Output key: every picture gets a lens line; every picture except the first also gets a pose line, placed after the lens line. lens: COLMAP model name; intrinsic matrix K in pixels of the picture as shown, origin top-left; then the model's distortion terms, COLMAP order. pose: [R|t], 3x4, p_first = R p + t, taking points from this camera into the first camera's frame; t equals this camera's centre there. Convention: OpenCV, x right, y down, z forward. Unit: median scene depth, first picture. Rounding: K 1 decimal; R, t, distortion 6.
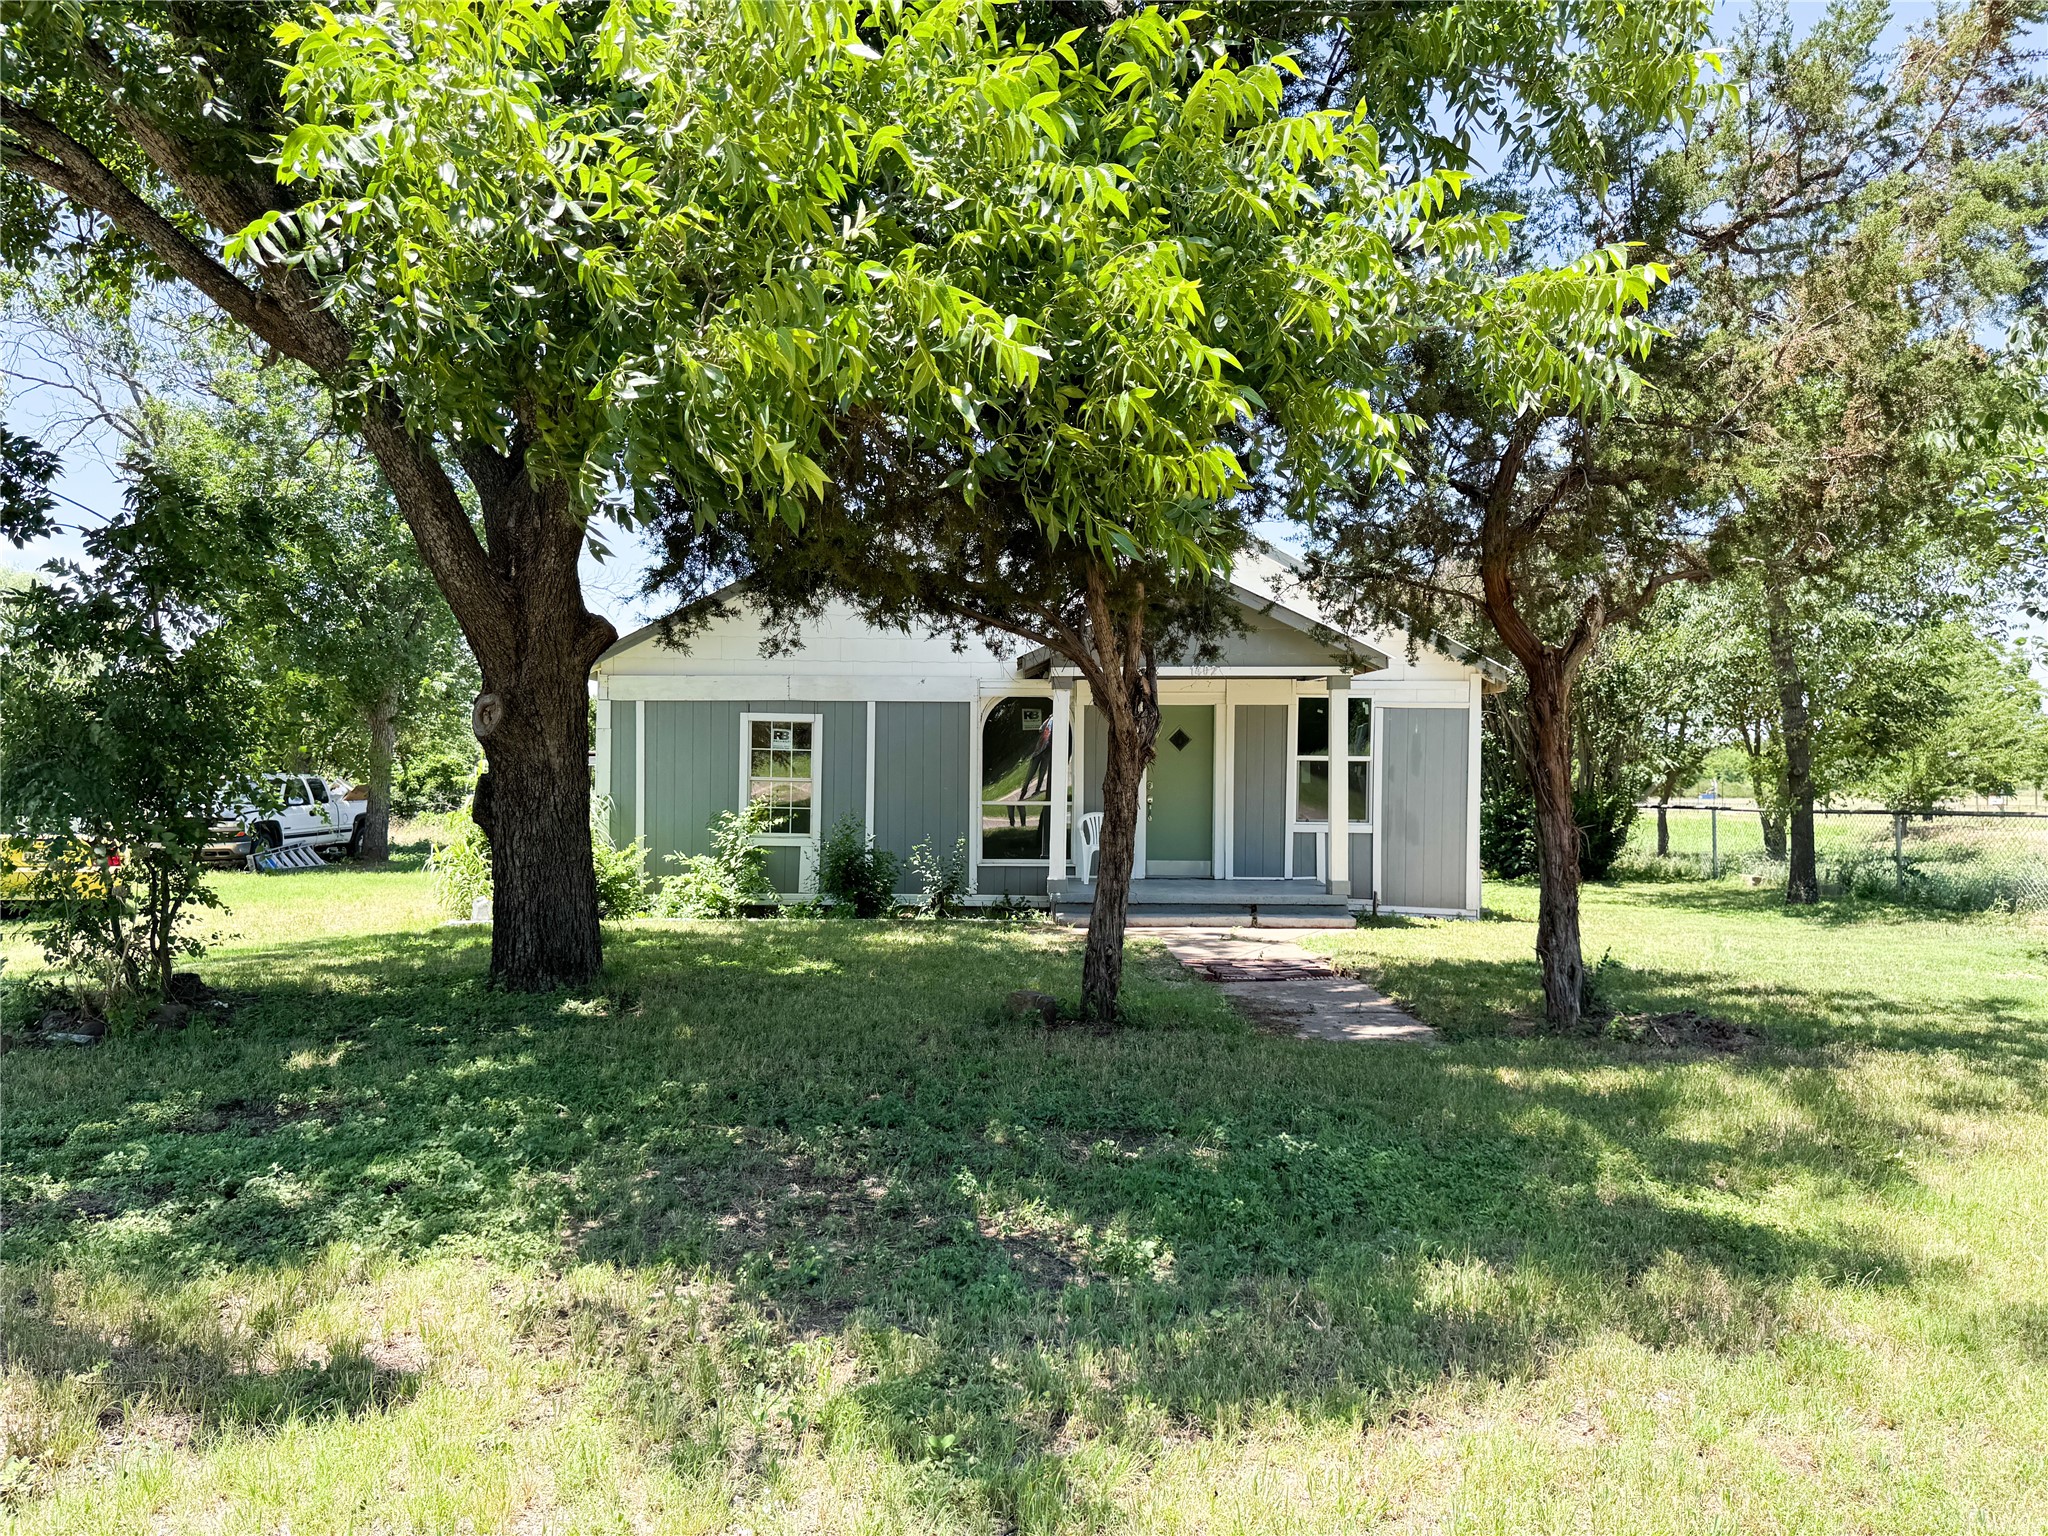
lens RADIAL K [[1458.0, 0, 1032.1], [0, 1458.0, 764.4], [0, 0, 1]] dist [0.090526, -0.102034]
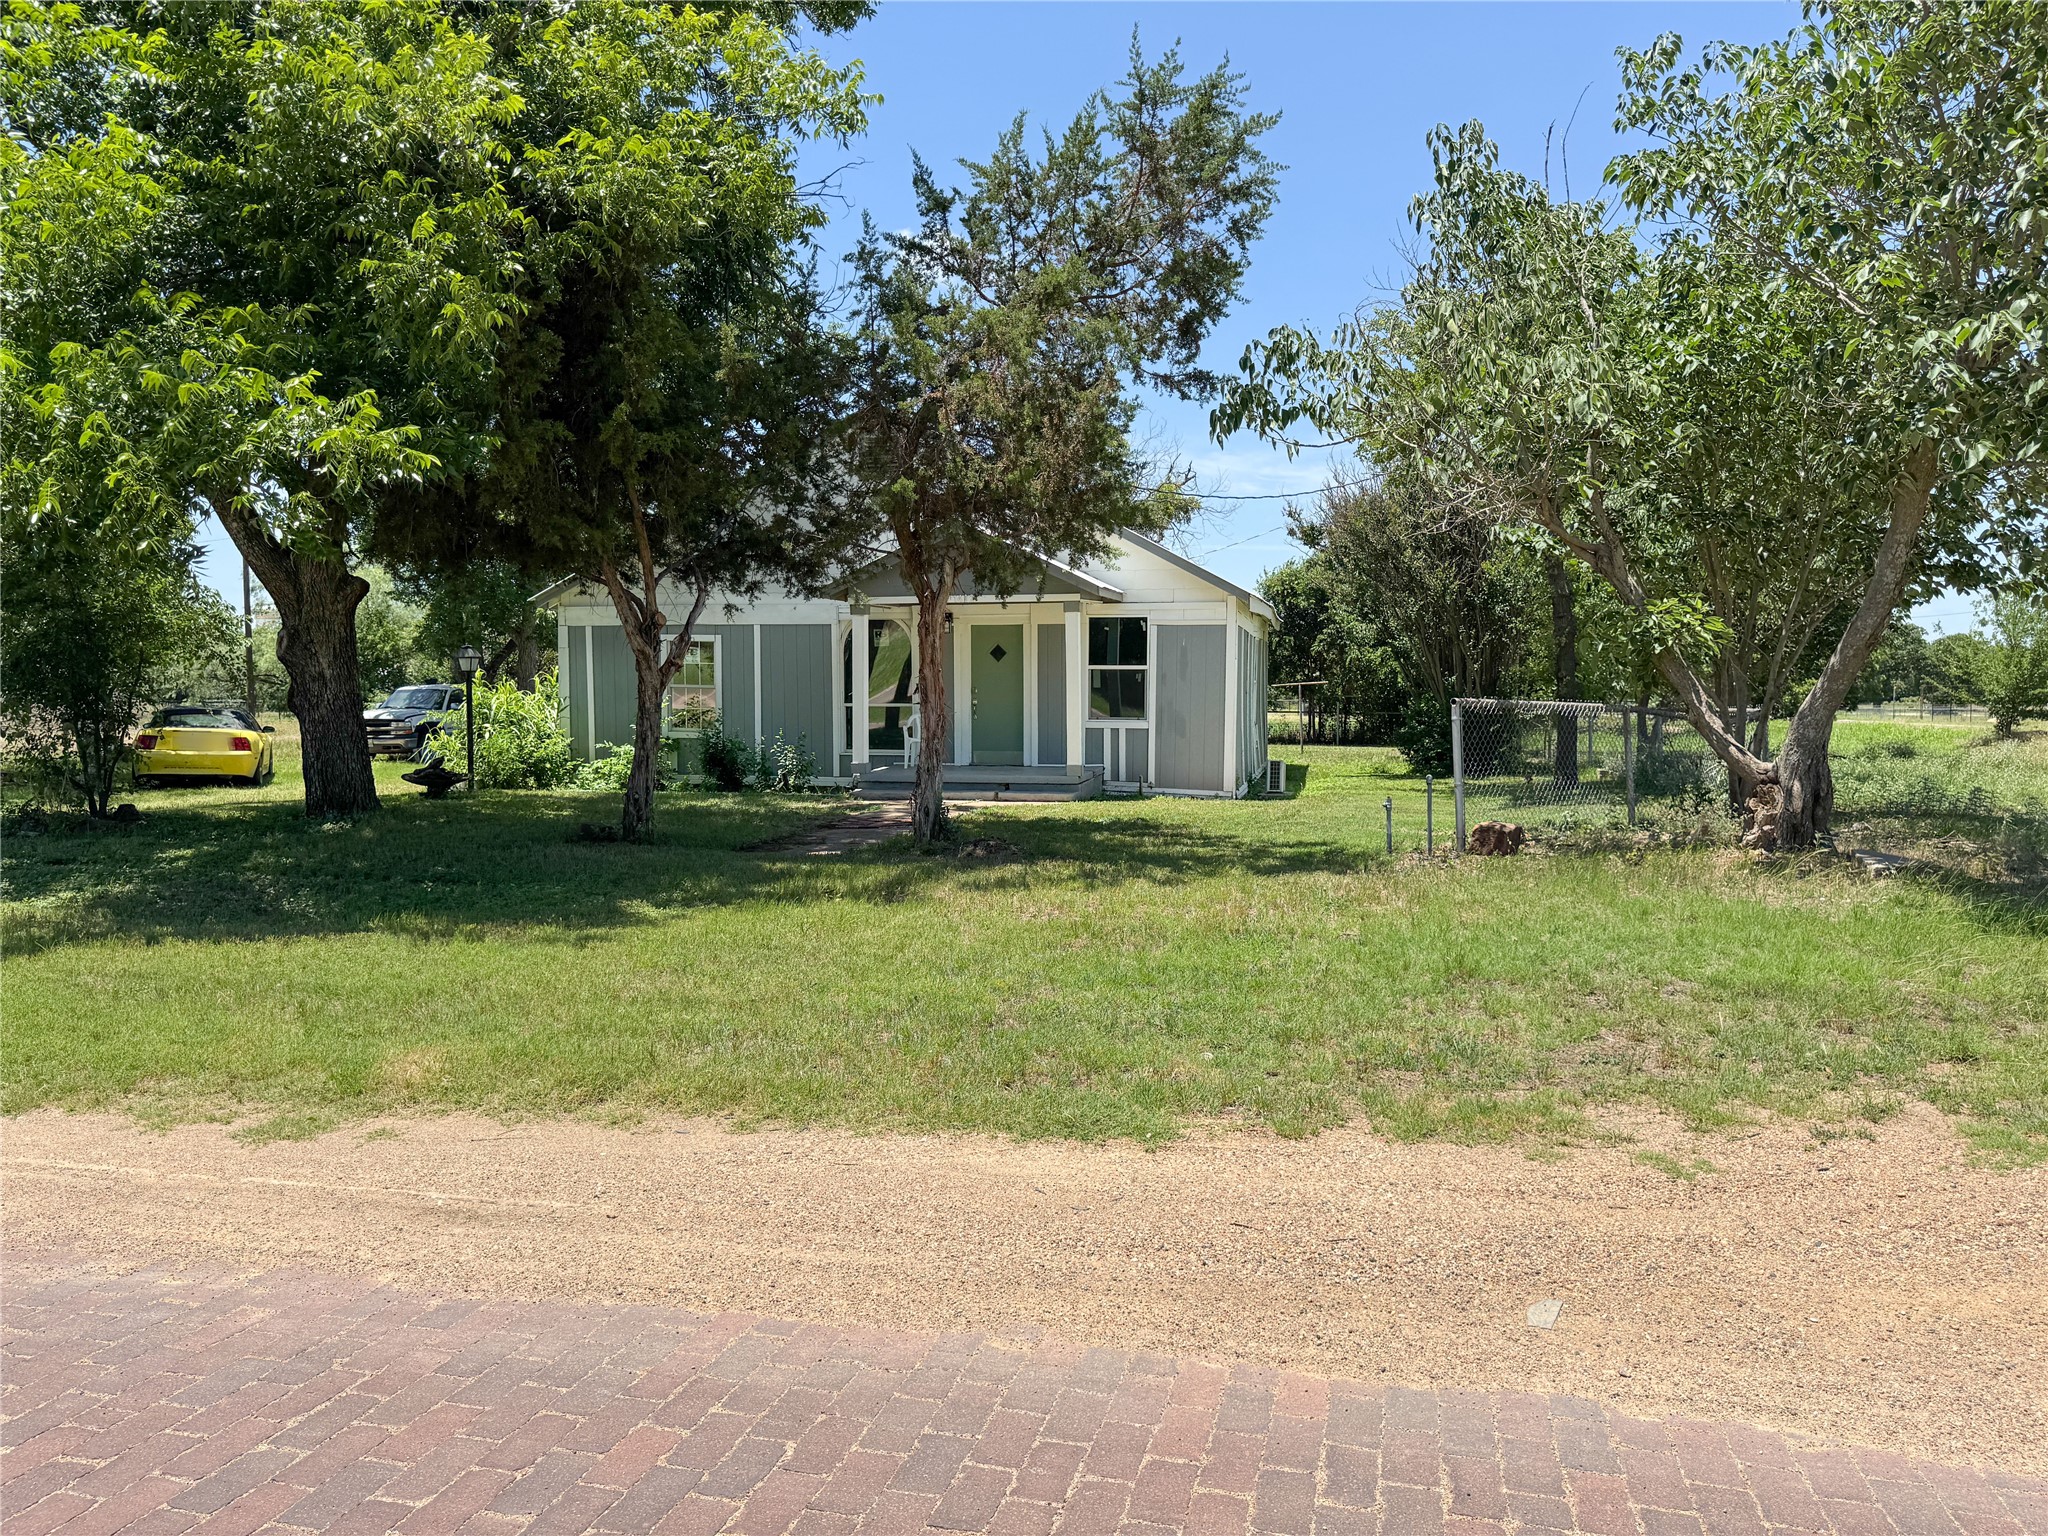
lens RADIAL K [[1458.0, 0, 1046.2], [0, 1458.0, 708.9], [0, 0, 1]] dist [0.090526, -0.102034]
pose [[0.981076, -0.001399, -0.193619, 0.383867], [0.005647, 0.999755, 0.021387, 0.004087], [0.193542, -0.022076, 0.980844, -0.206440]]
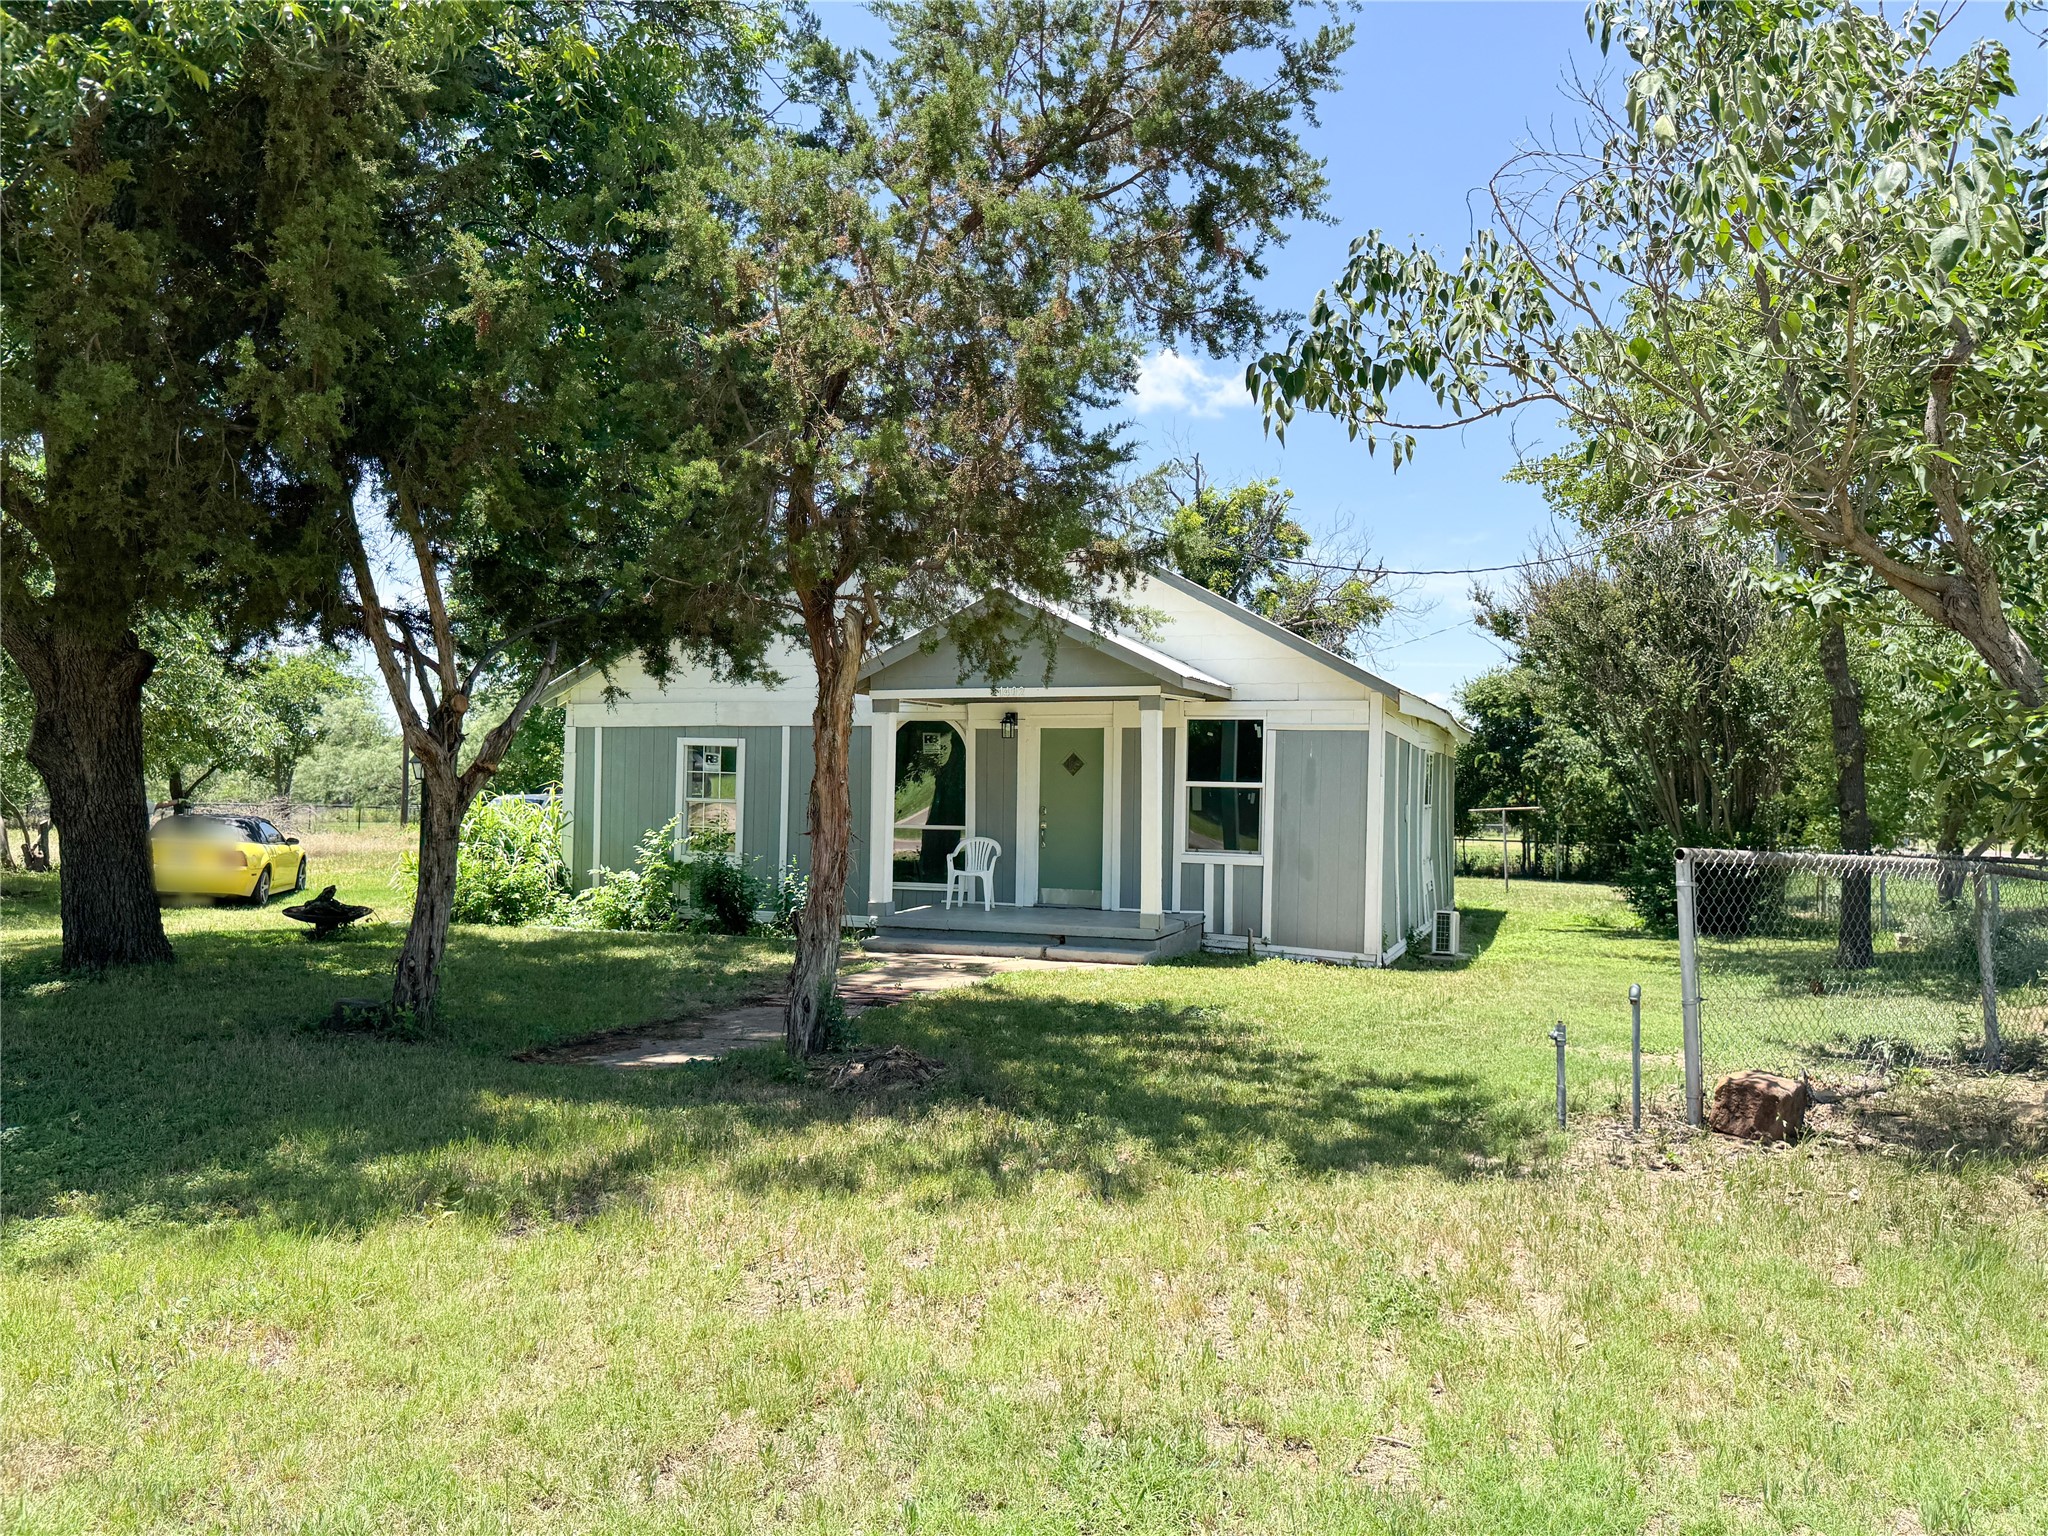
lens RADIAL K [[1458.0, 0, 1047.1], [0, 1458.0, 726.2], [0, 0, 1]] dist [0.090526, -0.102034]
pose [[0.942222, -0.004818, -0.334954, 0.412747], [-0.010976, 0.998916, -0.045243, 0.002077], [0.334809, 0.046305, 0.941148, 0.083155]]
